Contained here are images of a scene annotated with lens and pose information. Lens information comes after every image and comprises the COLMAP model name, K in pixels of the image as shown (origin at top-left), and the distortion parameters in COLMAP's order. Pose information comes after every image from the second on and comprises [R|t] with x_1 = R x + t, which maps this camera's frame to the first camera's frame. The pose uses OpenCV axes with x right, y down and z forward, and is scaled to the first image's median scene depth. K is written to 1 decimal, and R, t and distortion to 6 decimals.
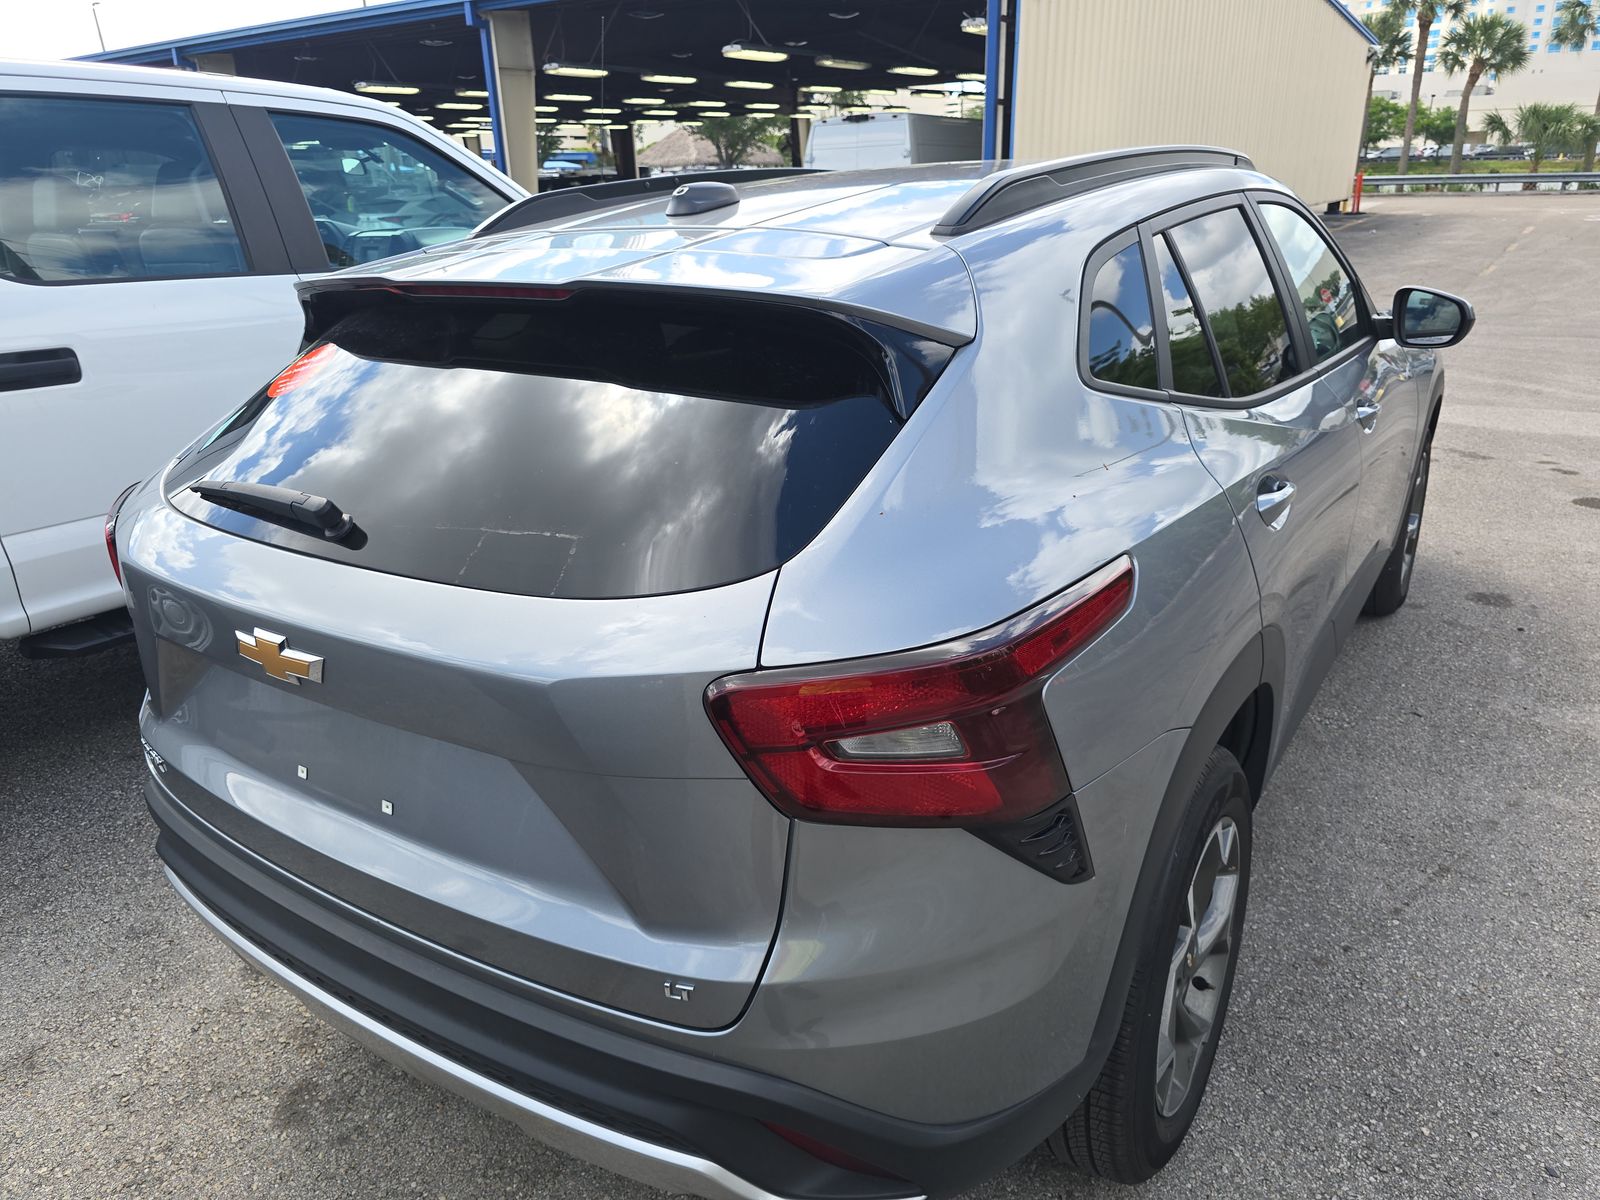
lens RADIAL K [[1086.4, 0, 791.4], [0, 1086.4, 604.8], [0, 0, 1]] dist [0.011730, -0.019525]
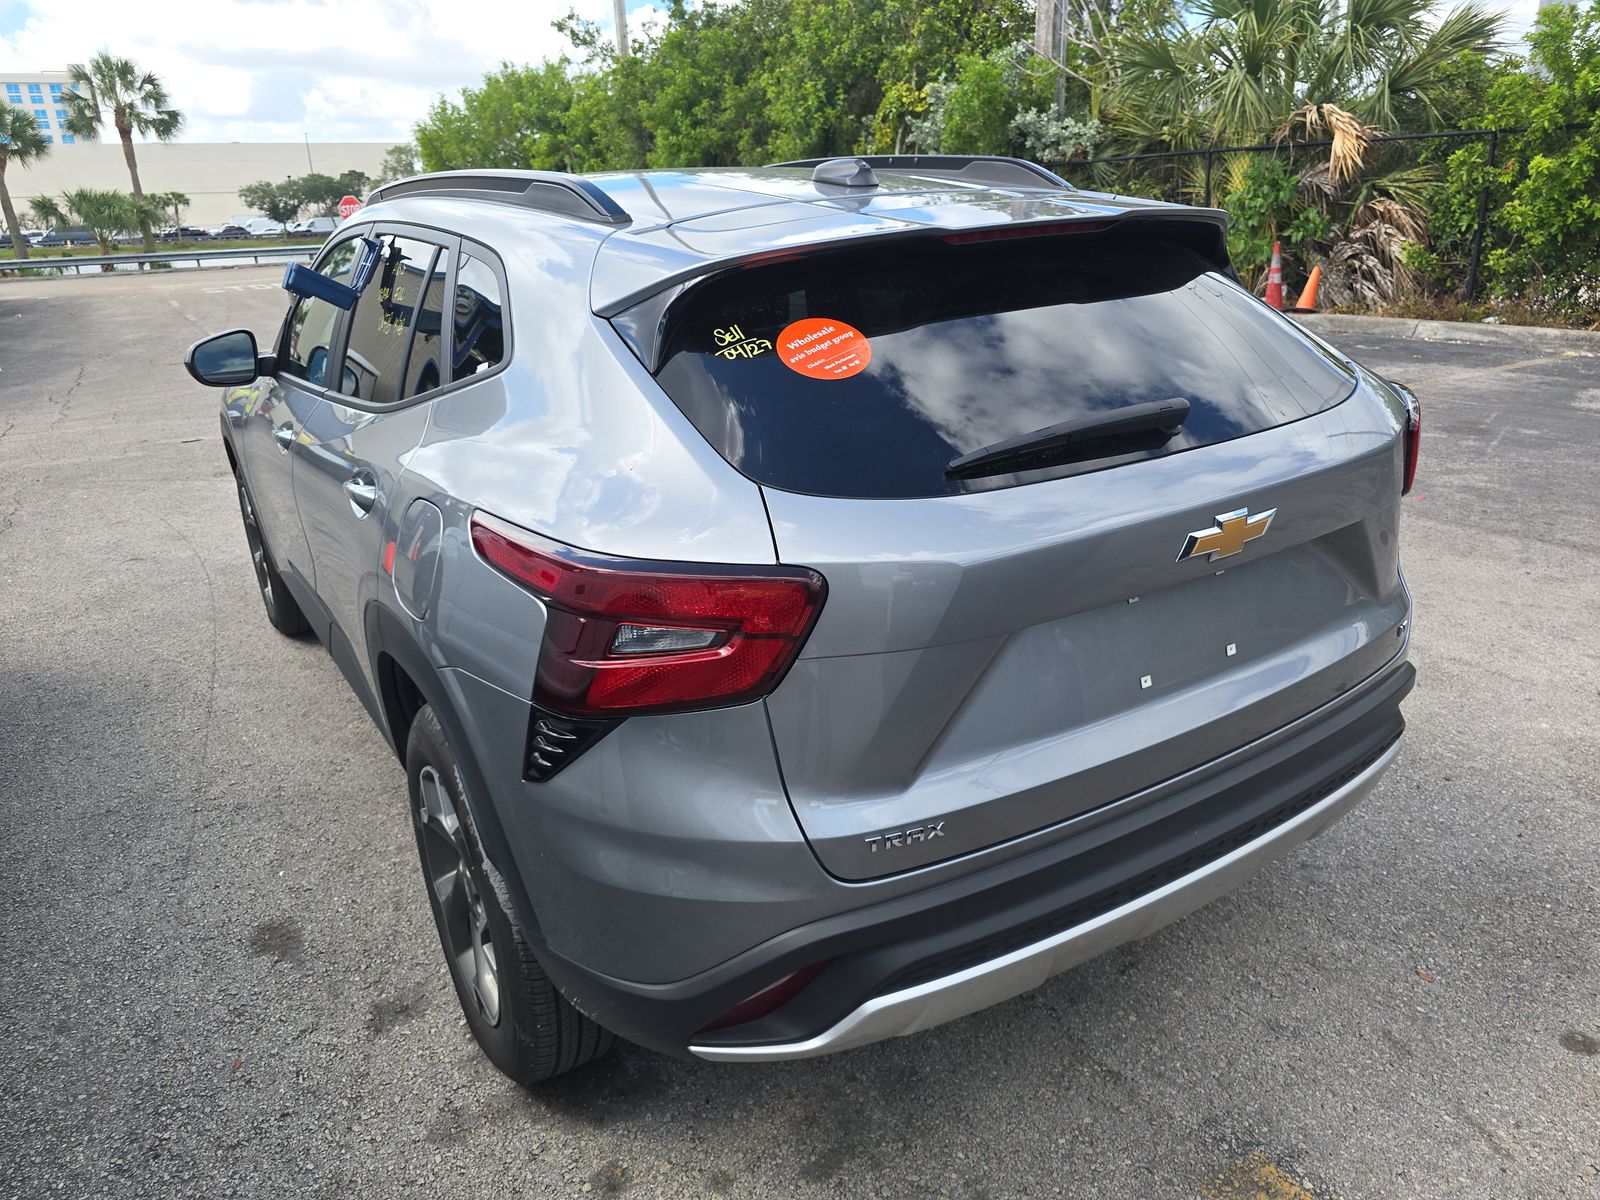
lens RADIAL K [[1086.4, 0, 816.1], [0, 1086.4, 600.7], [0, 0, 1]] dist [0.011730, -0.019525]
pose [[0.399313, -0.293545, 0.868551, -0.791090], [0.357188, 0.922313, 0.147499, -0.100129], [-0.844373, 0.251337, 0.473142, 0.412312]]
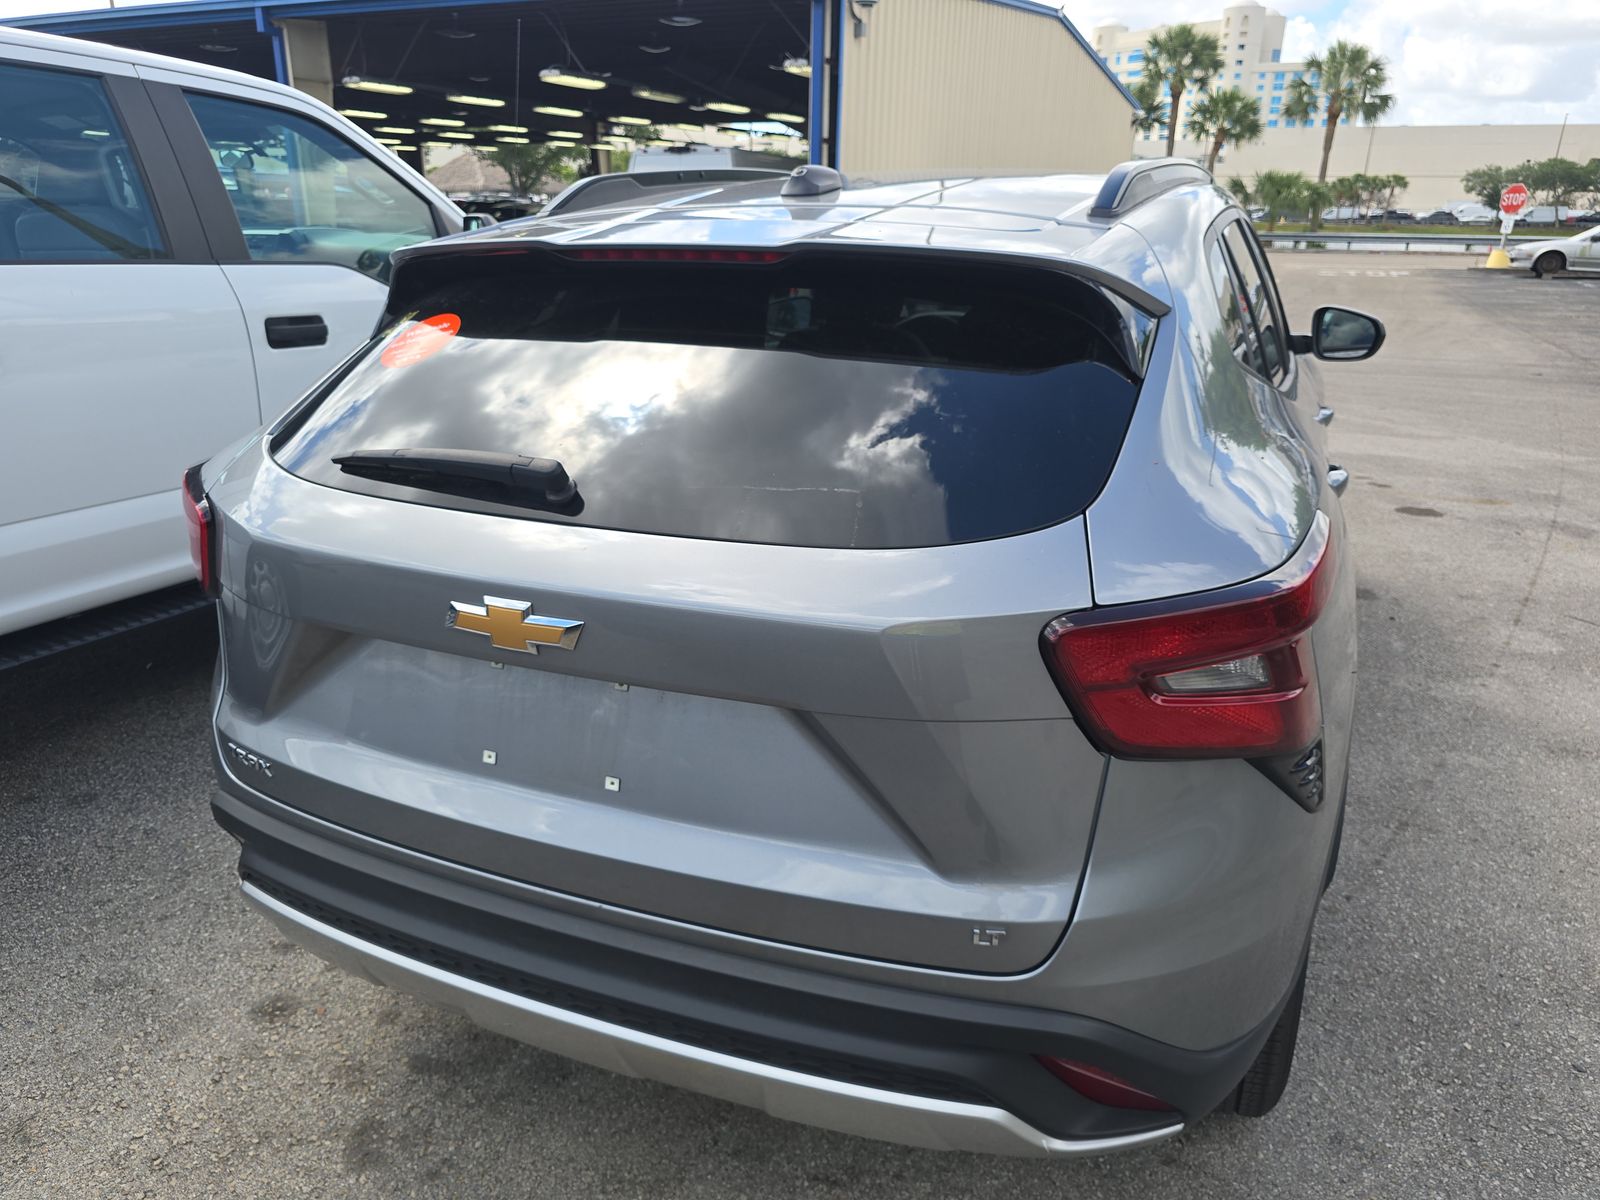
lens RADIAL K [[1086.4, 0, 797.8], [0, 1086.4, 607.0], [0, 0, 1]] dist [0.011730, -0.019525]
pose [[0.982512, -0.023549, 0.184706, -0.194589], [0.028605, 0.999284, -0.024756, 0.029775], [-0.183991, 0.029607, 0.982482, 0.014173]]
